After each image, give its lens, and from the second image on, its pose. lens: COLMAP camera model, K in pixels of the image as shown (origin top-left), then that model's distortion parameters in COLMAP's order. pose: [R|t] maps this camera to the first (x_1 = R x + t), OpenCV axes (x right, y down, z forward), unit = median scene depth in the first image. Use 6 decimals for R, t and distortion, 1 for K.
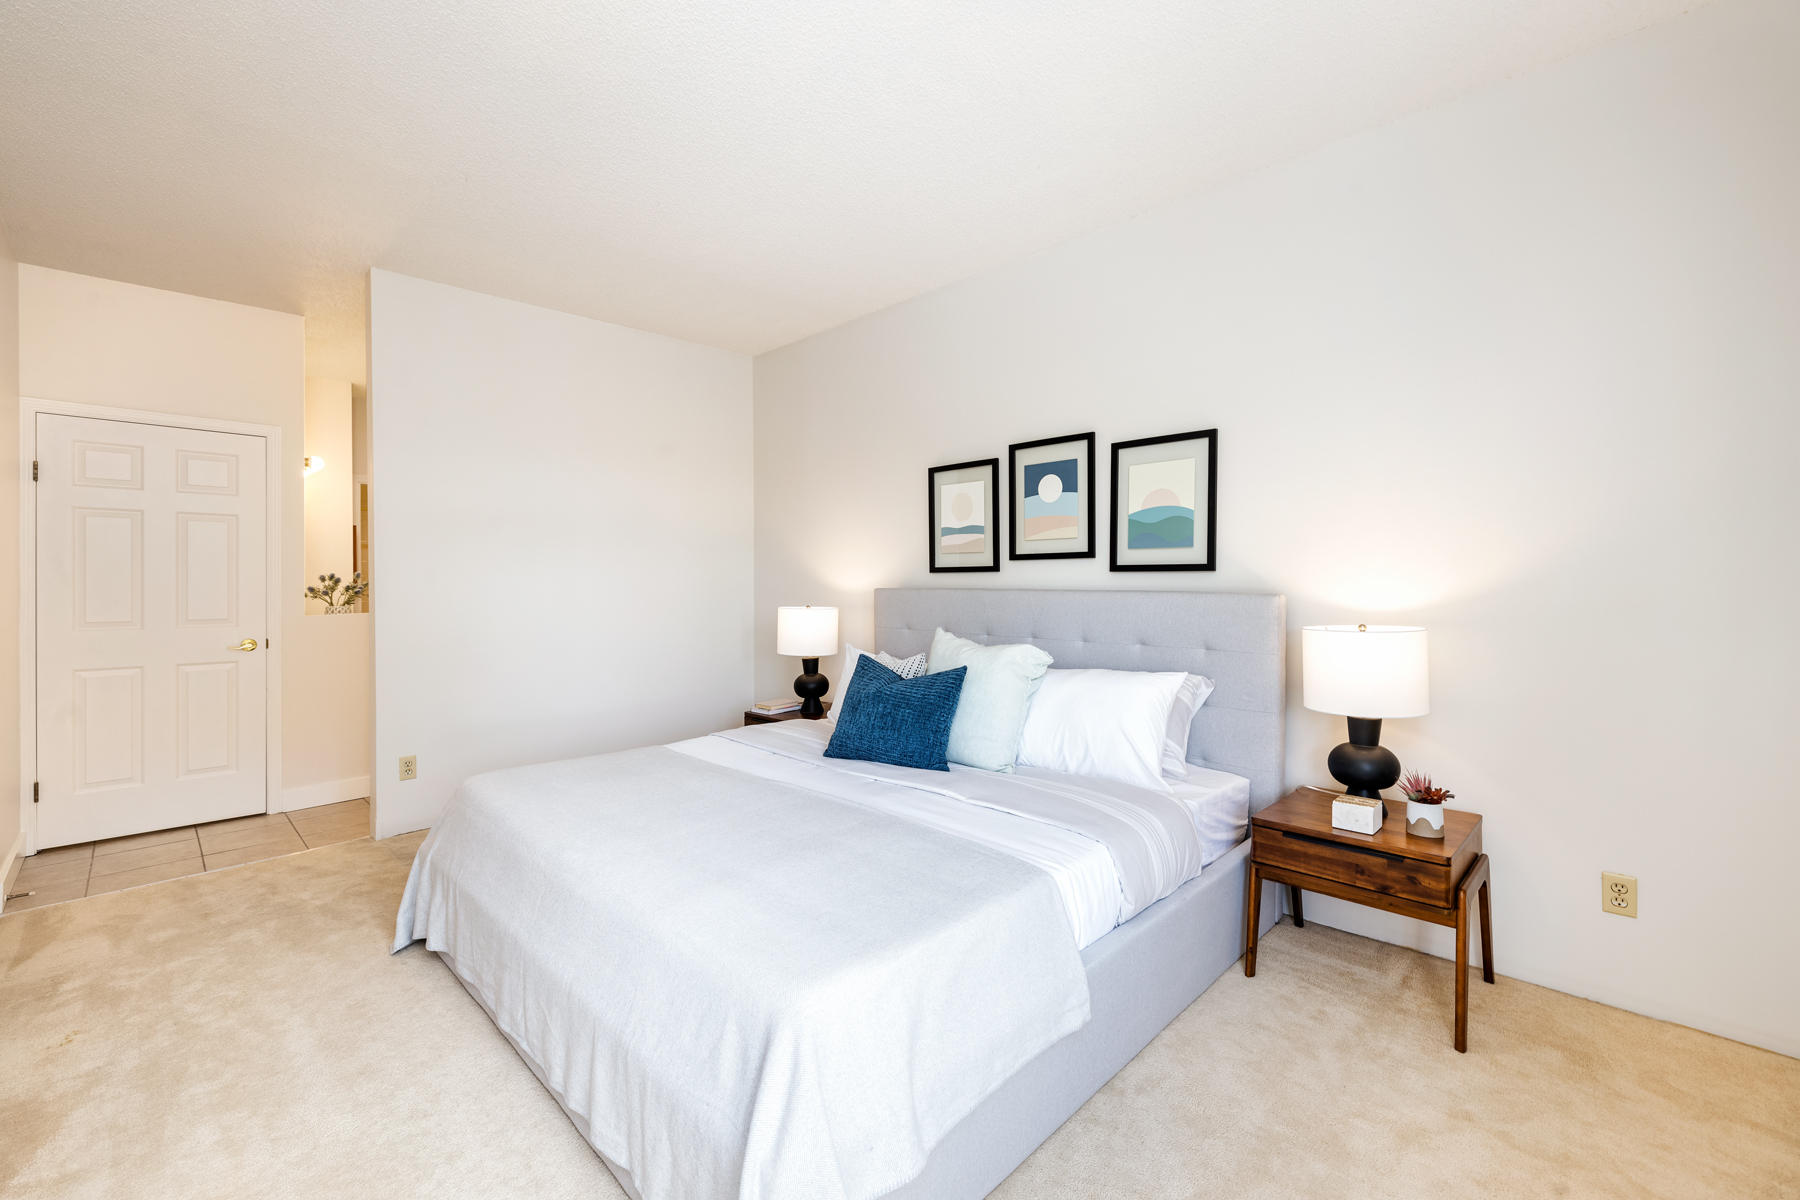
lens RADIAL K [[751.8, 0, 911.8], [0, 751.8, 594.2], [0, 0, 1]] dist [-0.001259, 0.000865]
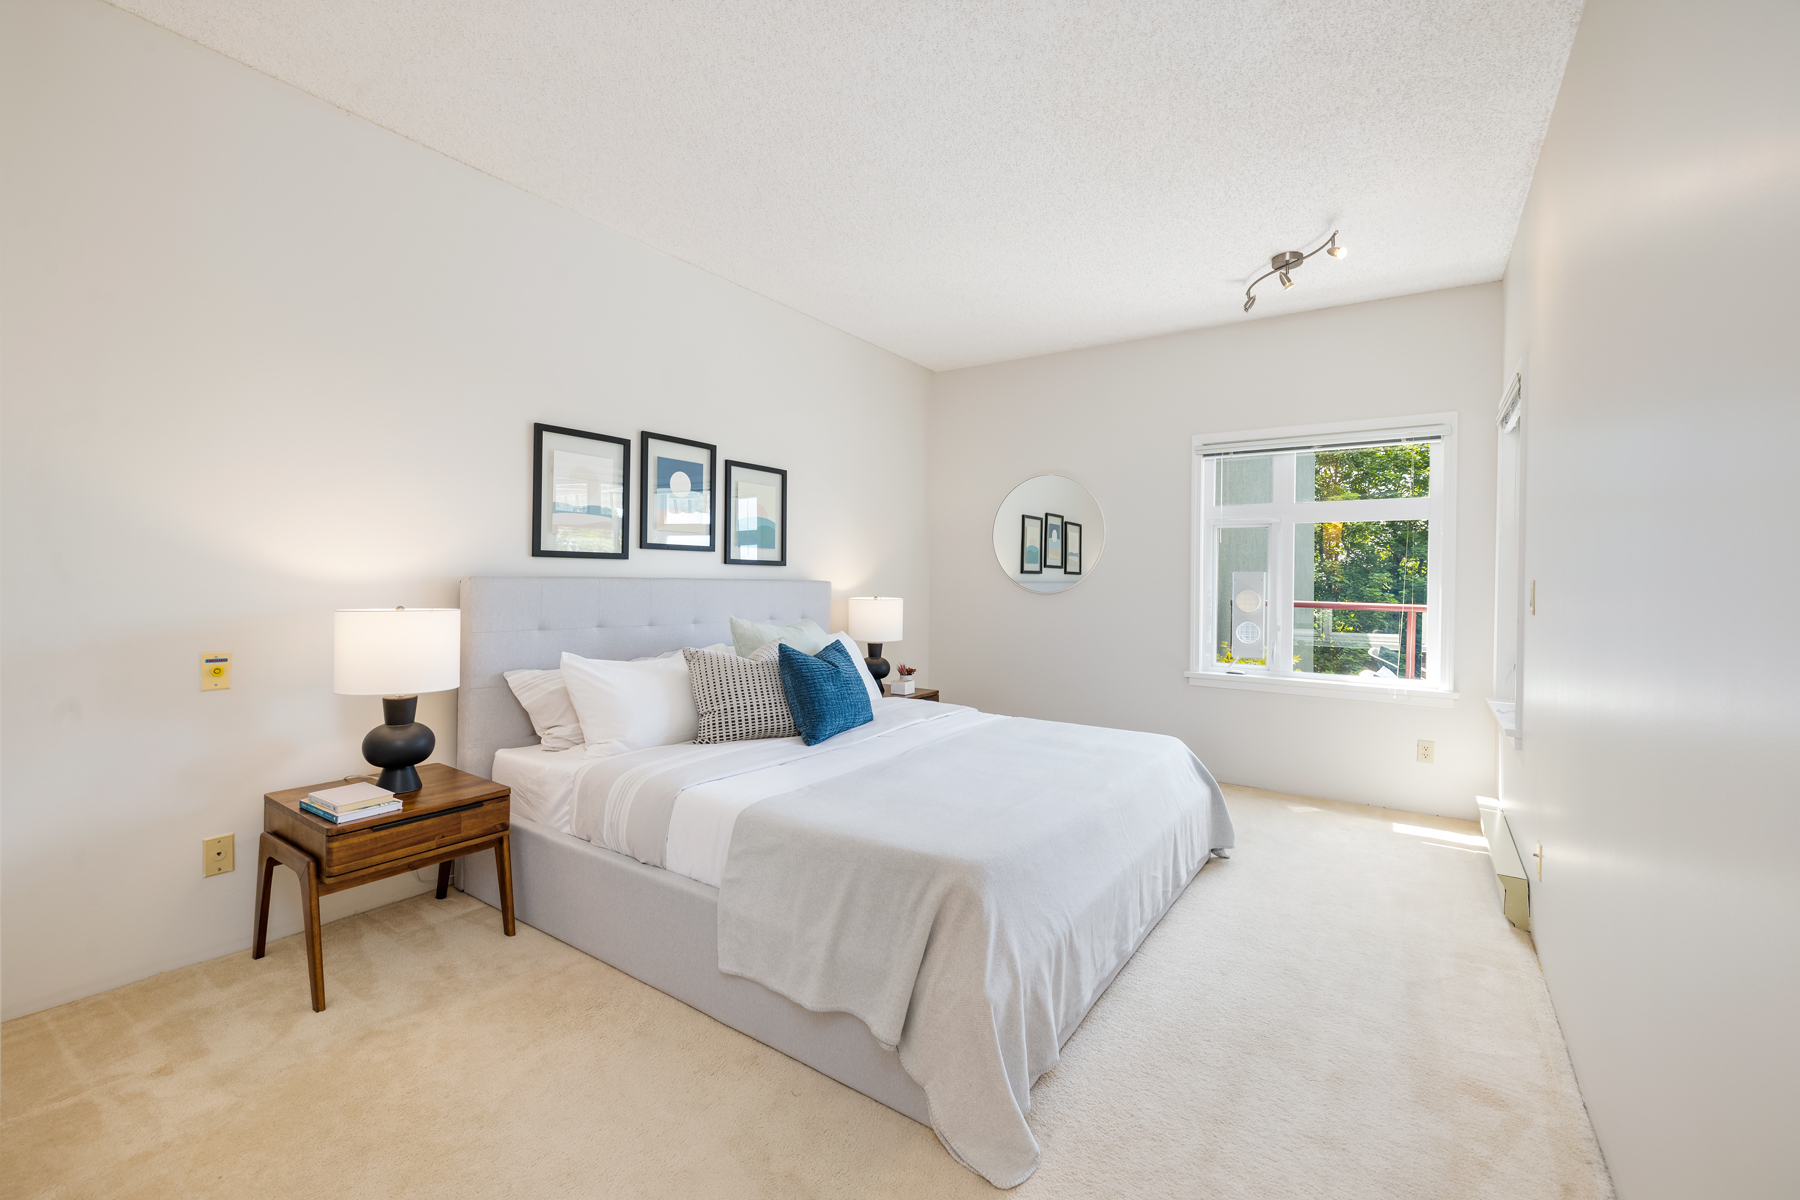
lens RADIAL K [[751.8, 0, 909.5], [0, 751.8, 587.9], [0, 0, 1]] dist [-0.001259, 0.000865]
pose [[-0.168565, -0.016498, 0.985552, -0.893645], [-0.002160, 0.999864, 0.016368, -0.010750], [-0.985688, 0.000630, -0.168578, 0.822087]]
